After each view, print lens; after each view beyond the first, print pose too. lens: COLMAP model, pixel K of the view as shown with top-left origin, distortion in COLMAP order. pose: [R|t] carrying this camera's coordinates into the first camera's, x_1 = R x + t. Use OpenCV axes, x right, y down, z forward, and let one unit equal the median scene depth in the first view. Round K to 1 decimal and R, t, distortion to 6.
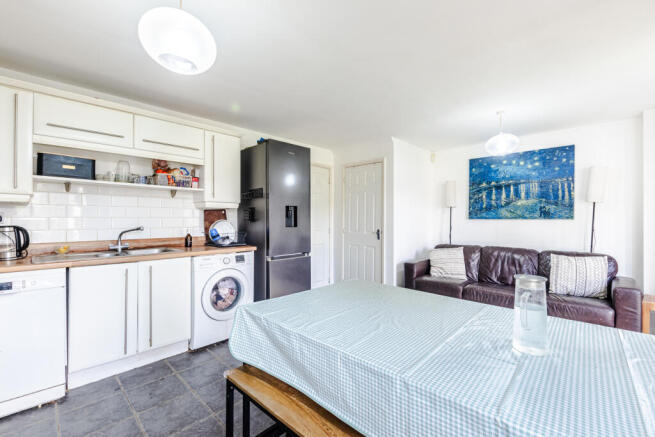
lens RADIAL K [[282.9, 0, 327.8], [0, 282.9, 219.8], [0, 0, 1]] dist [-0.000384, -0.000363]
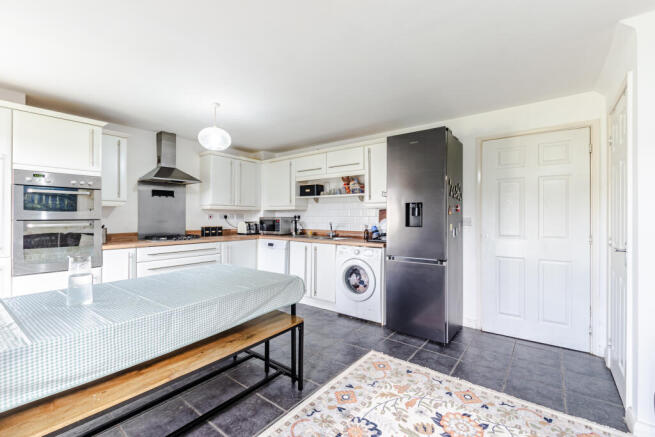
lens RADIAL K [[282.9, 0, 332.1], [0, 282.9, 216.8], [0, 0, 1]] dist [-0.000384, -0.000363]
pose [[0.122422, -0.001592, -0.992477, 0.583290], [-0.006804, 0.999974, -0.002443, -0.000670], [0.992455, 0.007052, 0.122408, 0.527480]]
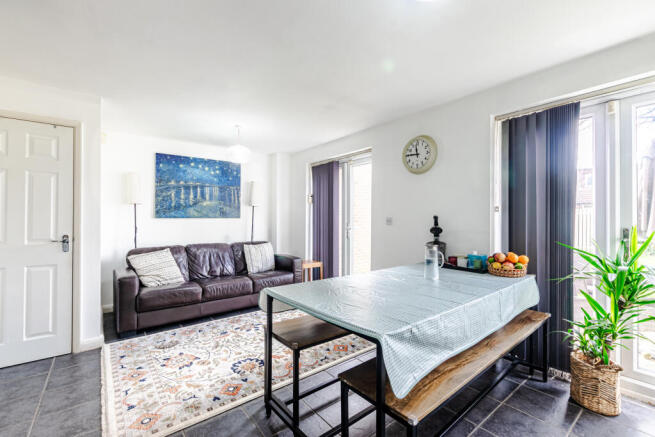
lens RADIAL K [[282.9, 0, 327.0], [0, 282.9, 217.7], [0, 0, 1]] dist [-0.000384, -0.000363]
pose [[0.130650, -0.000464, 0.991428, -0.377610], [0.003818, 0.999993, -0.000035, -0.001580], [-0.991421, 0.003790, 0.130651, 0.373181]]
